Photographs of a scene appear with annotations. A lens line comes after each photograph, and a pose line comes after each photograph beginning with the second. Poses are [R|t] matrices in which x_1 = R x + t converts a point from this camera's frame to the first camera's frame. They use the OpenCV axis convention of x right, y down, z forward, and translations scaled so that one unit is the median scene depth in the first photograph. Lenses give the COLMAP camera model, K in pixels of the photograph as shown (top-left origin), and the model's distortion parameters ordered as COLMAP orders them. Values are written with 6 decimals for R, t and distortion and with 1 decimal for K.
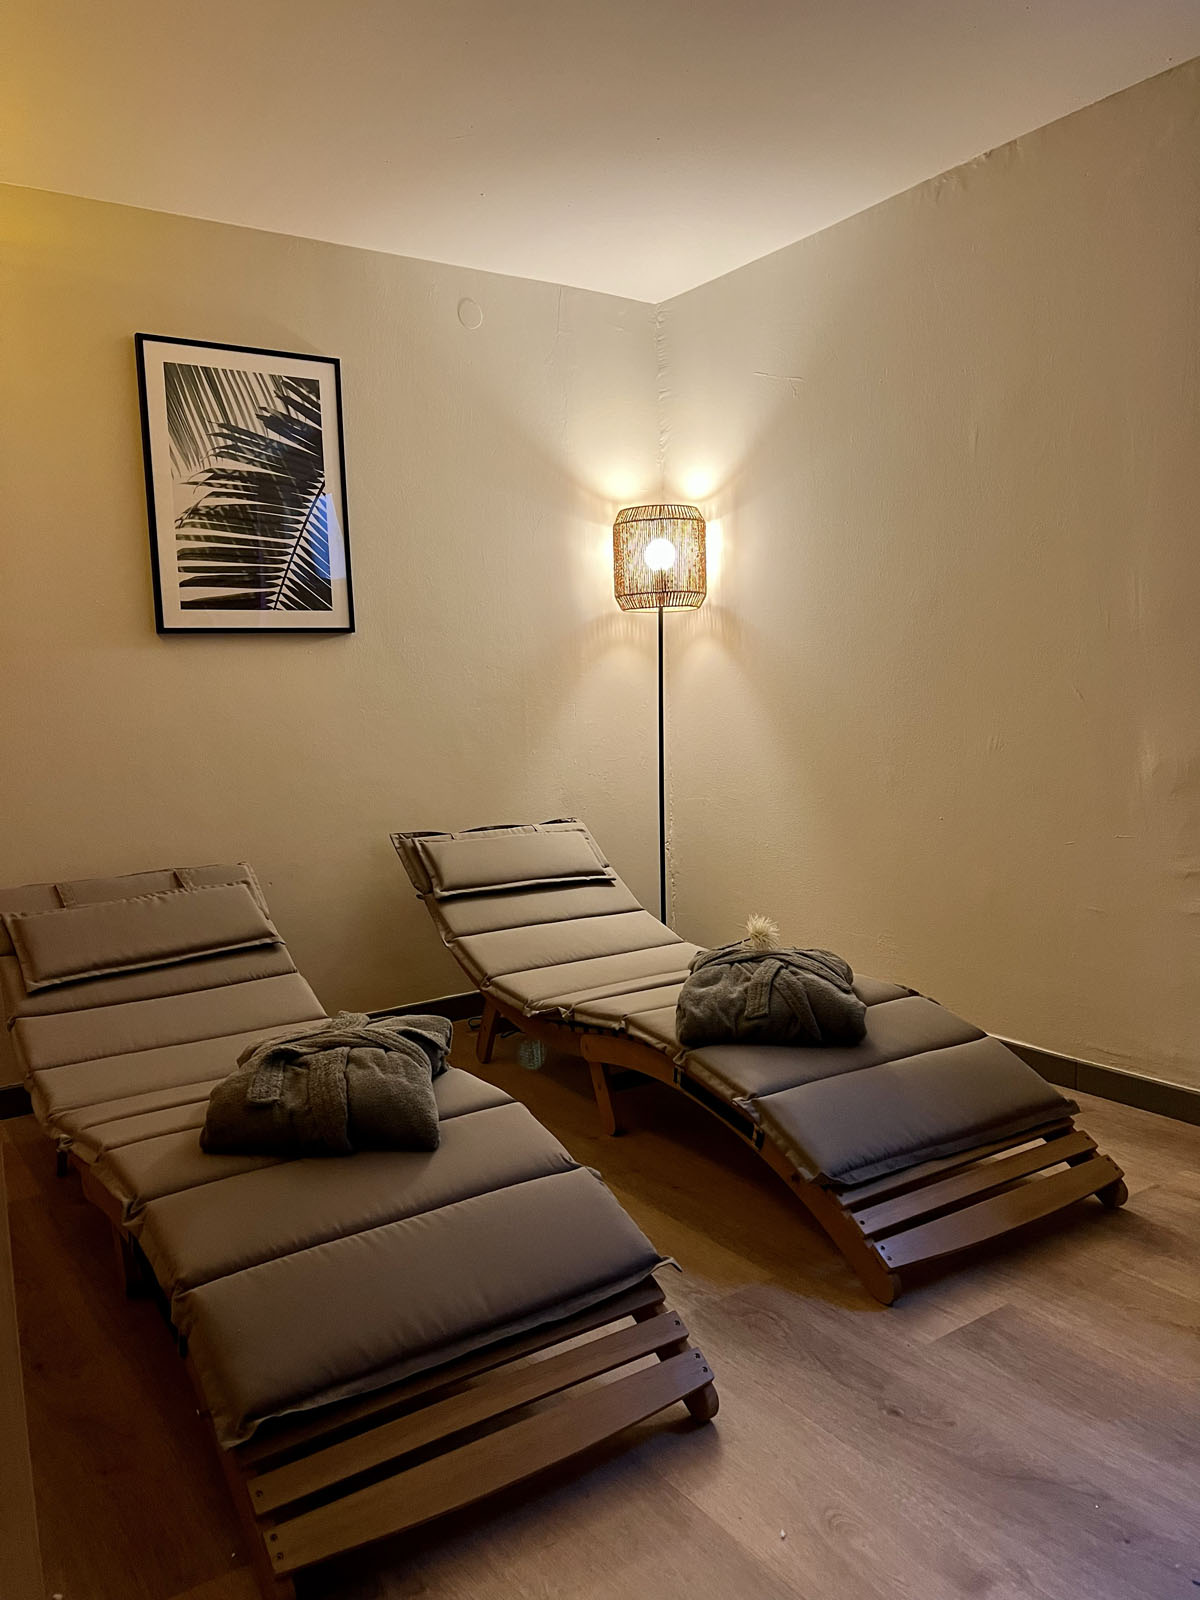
lens RADIAL K [[1203.0, 0, 600.0], [0, 1203.0, 800.0], [0, 0, 1]] dist [0.049714, -0.103849]
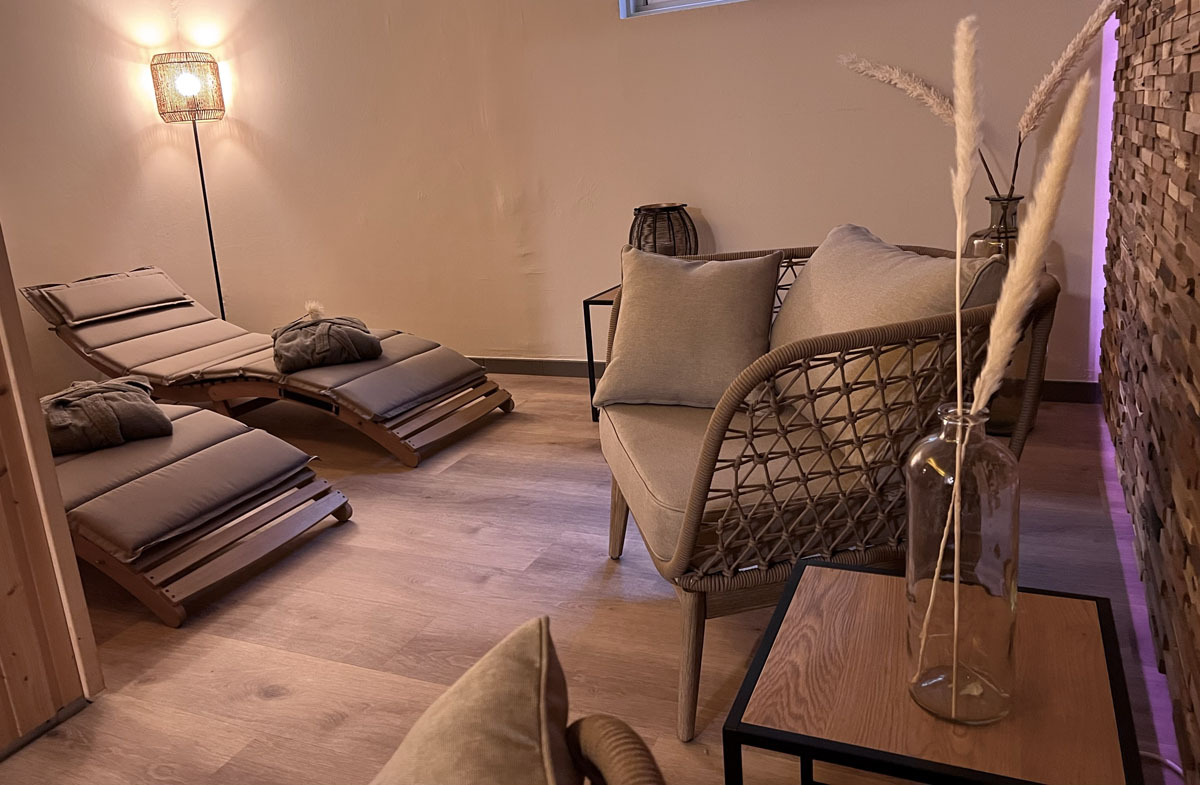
lens RADIAL K [[899.2, 0, 616.2], [0, 899.2, 336.4], [0, 0, 1]] dist [0.034193, -0.003122]
pose [[0.848572, -0.151014, 0.507070, -0.184624], [0.099316, 0.986829, 0.127692, 0.023528], [-0.519675, -0.057996, 0.852394, -0.410274]]
